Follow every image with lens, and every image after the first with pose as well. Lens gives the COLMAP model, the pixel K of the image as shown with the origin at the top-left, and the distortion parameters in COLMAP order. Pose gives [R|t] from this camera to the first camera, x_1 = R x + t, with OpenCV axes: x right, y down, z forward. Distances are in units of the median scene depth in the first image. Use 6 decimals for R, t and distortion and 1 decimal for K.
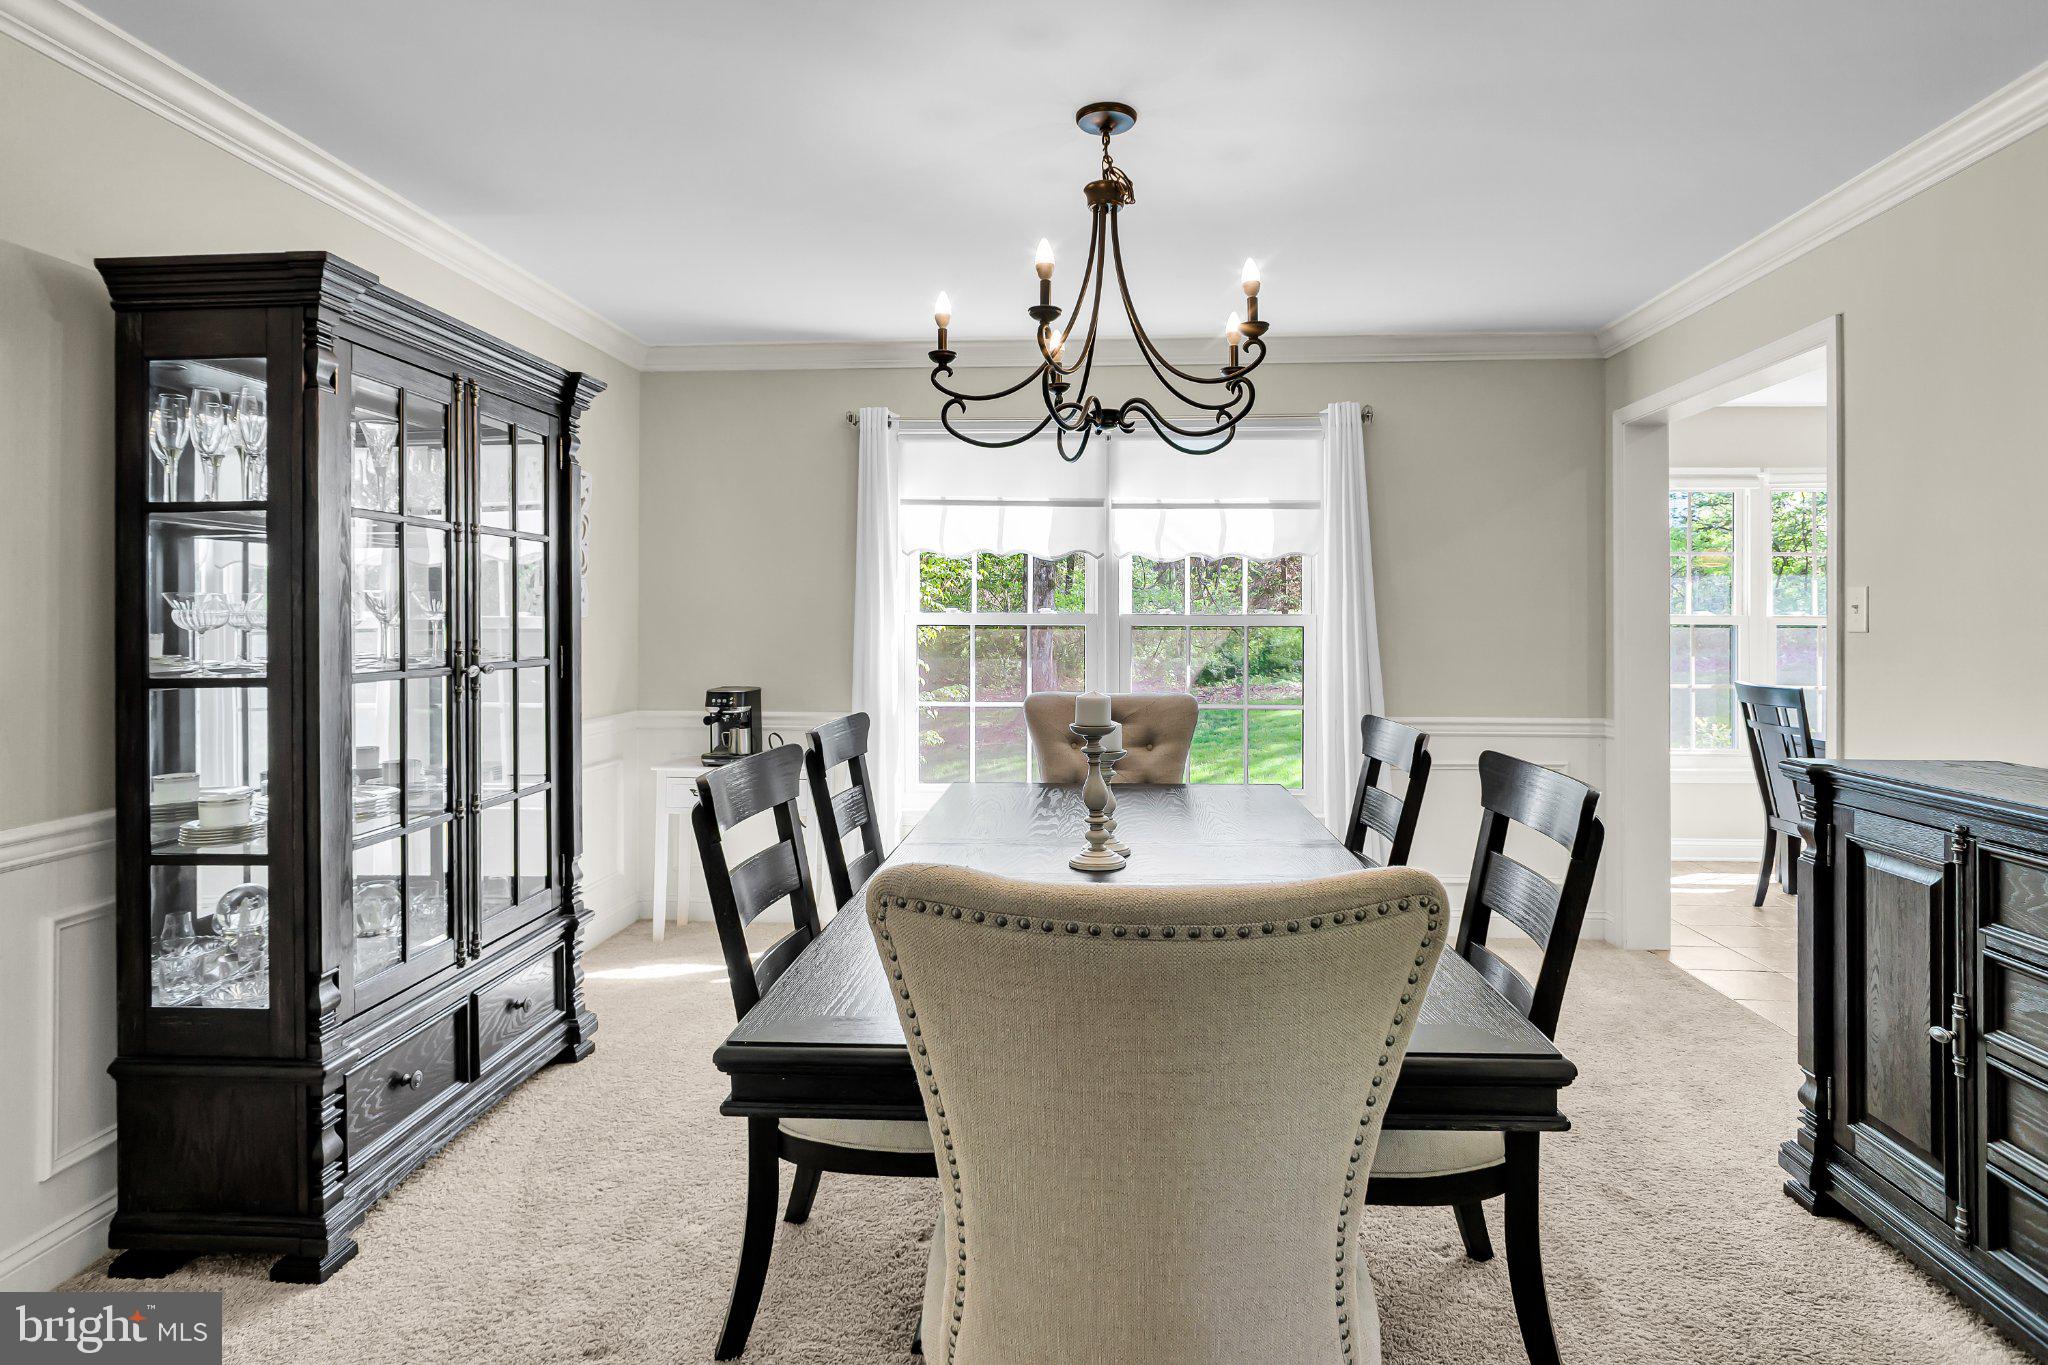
lens RADIAL K [[1093.9, 0, 1028.1], [0, 1093.9, 618.6], [0, 0, 1]] dist [-0.018317, -0.000724]
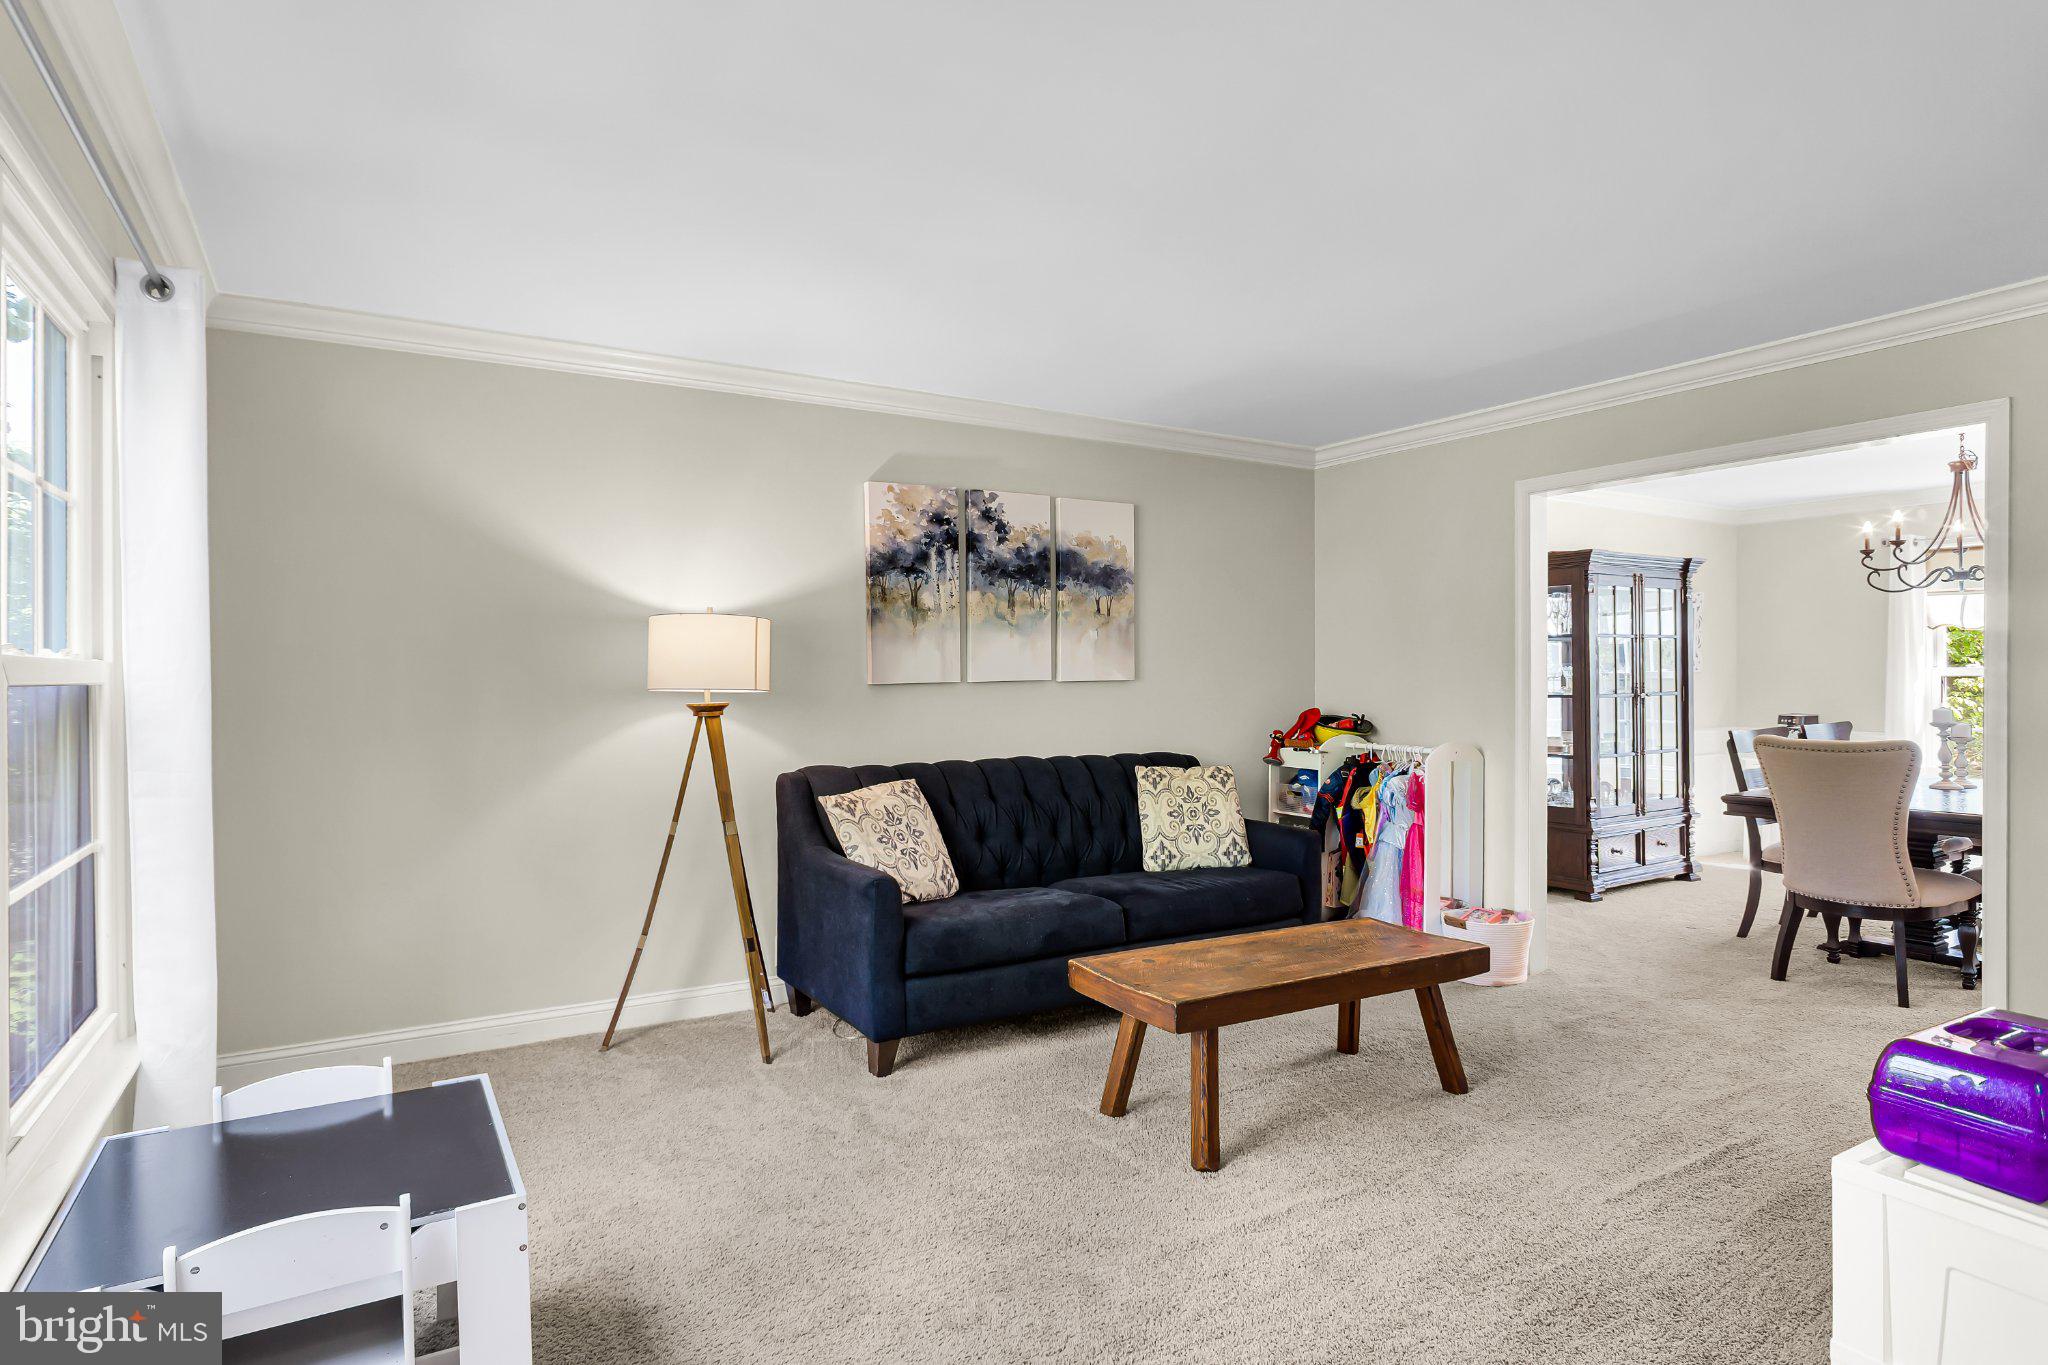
lens RADIAL K [[1093.9, 0, 1016.0], [0, 1093.9, 673.9], [0, 0, 1]] dist [-0.018317, -0.000724]
pose [[0.565780, -0.002284, -0.824553, 0.615664], [0.007545, 0.999969, 0.002407, -0.014100], [0.824522, -0.007583, 0.565780, -1.344787]]
